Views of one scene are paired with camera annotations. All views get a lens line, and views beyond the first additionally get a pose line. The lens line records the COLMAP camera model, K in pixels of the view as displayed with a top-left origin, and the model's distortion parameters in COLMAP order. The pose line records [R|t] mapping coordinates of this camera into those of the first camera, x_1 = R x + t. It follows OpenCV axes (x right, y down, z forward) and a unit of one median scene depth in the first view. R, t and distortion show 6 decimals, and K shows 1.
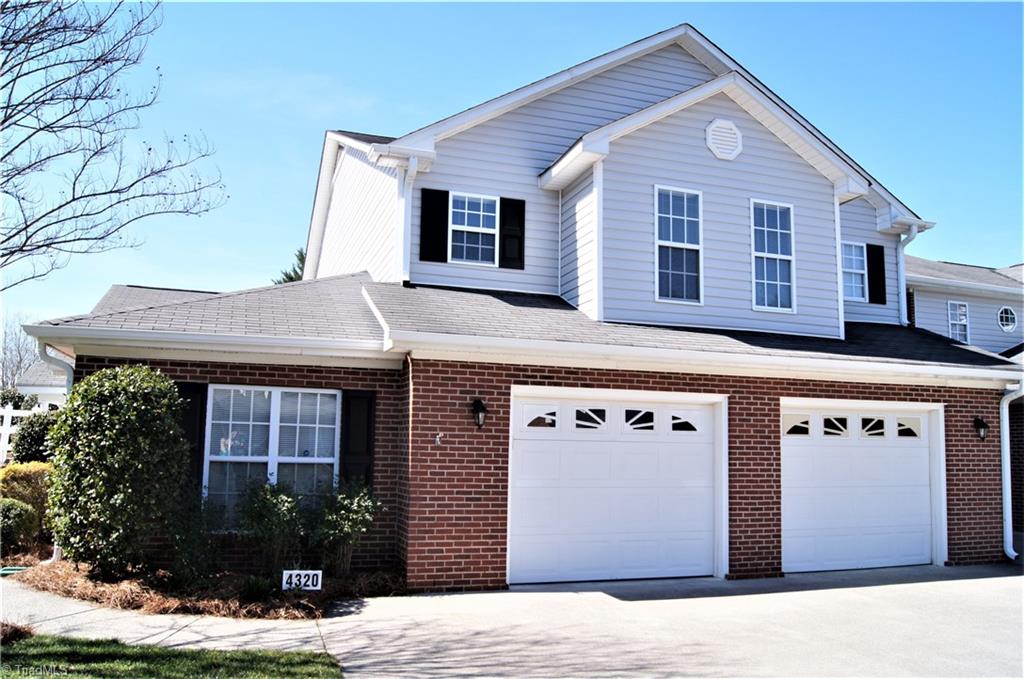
lens RADIAL K [[795.7, 0, 518.1], [0, 795.7, 355.1], [0, 0, 1]] dist [-0.079970, 0.003941]
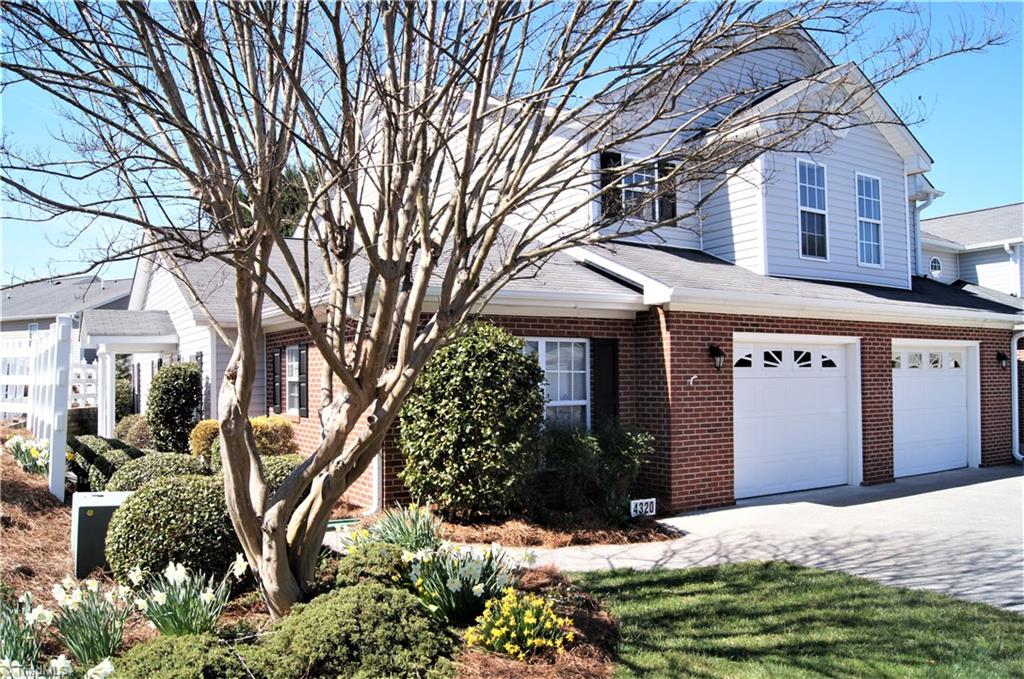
lens RADIAL K [[795.7, 0, 518.1], [0, 795.7, 355.1], [0, 0, 1]] dist [-0.079970, 0.003941]
pose [[0.968763, -0.022403, 0.246976, -0.536796], [0.002133, 0.996627, 0.082034, -0.021849], [-0.247981, -0.078945, 0.965543, -0.036718]]
